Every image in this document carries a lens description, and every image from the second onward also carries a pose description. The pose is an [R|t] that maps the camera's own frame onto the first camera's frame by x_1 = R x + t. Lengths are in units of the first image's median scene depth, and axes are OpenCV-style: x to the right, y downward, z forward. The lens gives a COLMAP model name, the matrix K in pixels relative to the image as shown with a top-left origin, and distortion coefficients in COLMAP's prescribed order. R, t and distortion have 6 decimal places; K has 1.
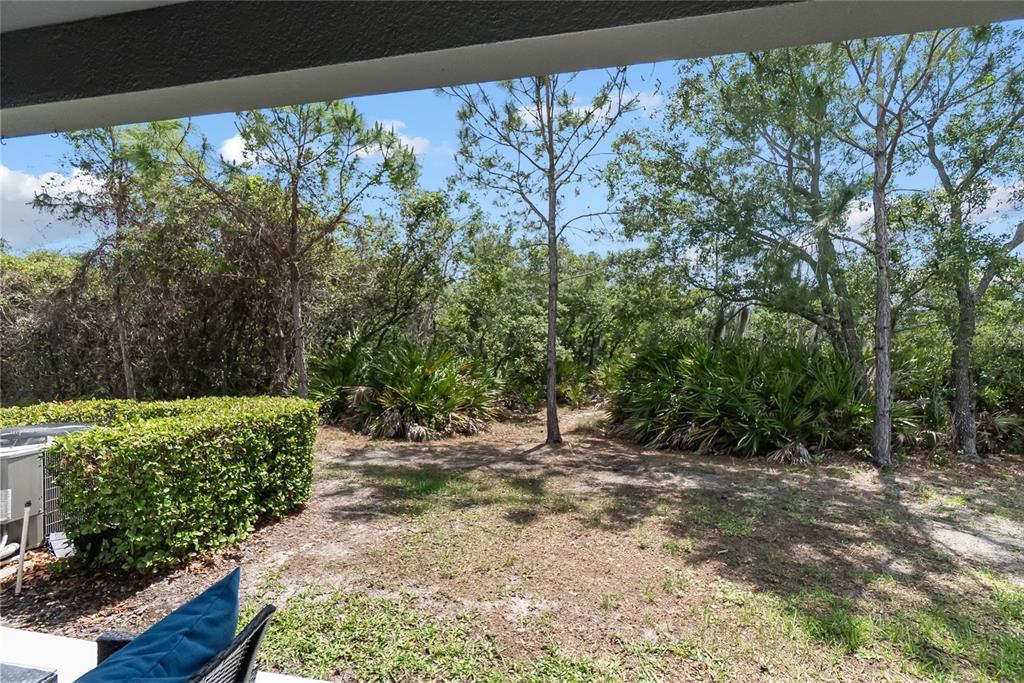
lens RADIAL K [[440.8, 0, 512.5], [0, 440.8, 344.1], [0, 0, 1]] dist [-0.004680, 0.000097]
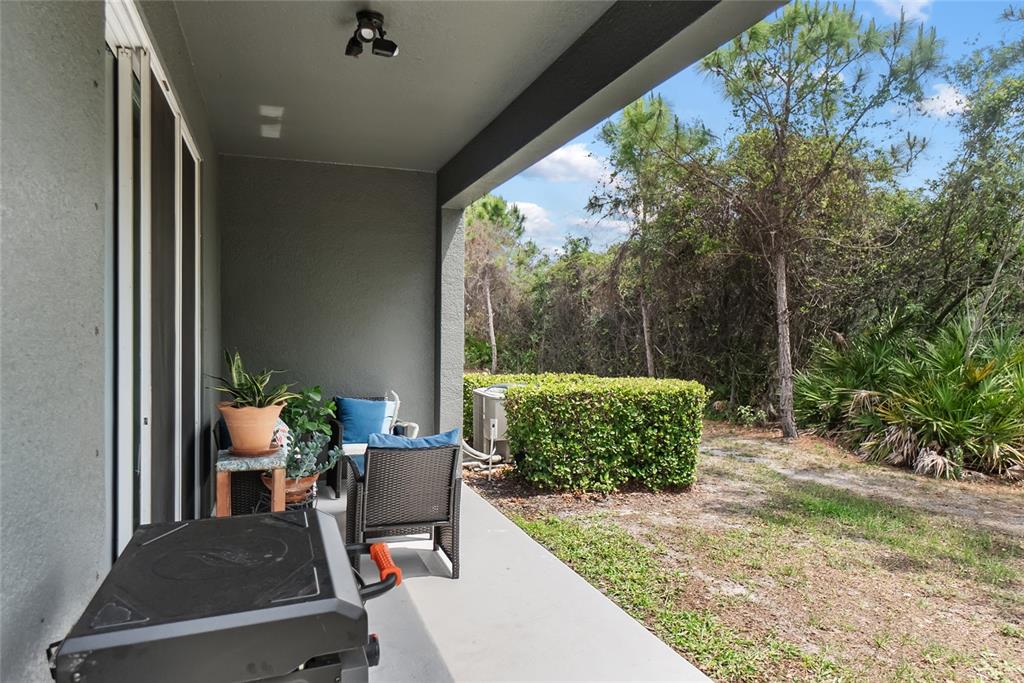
lens RADIAL K [[650.5, 0, 511.5], [0, 650.5, 337.2], [0, 0, 1]] dist [0.005239, 0.001122]
pose [[0.522520, 0.008884, -0.852581, 0.624765], [-0.008922, 0.999948, 0.004952, 0.022870], [0.852581, 0.005020, 0.522572, -0.113323]]
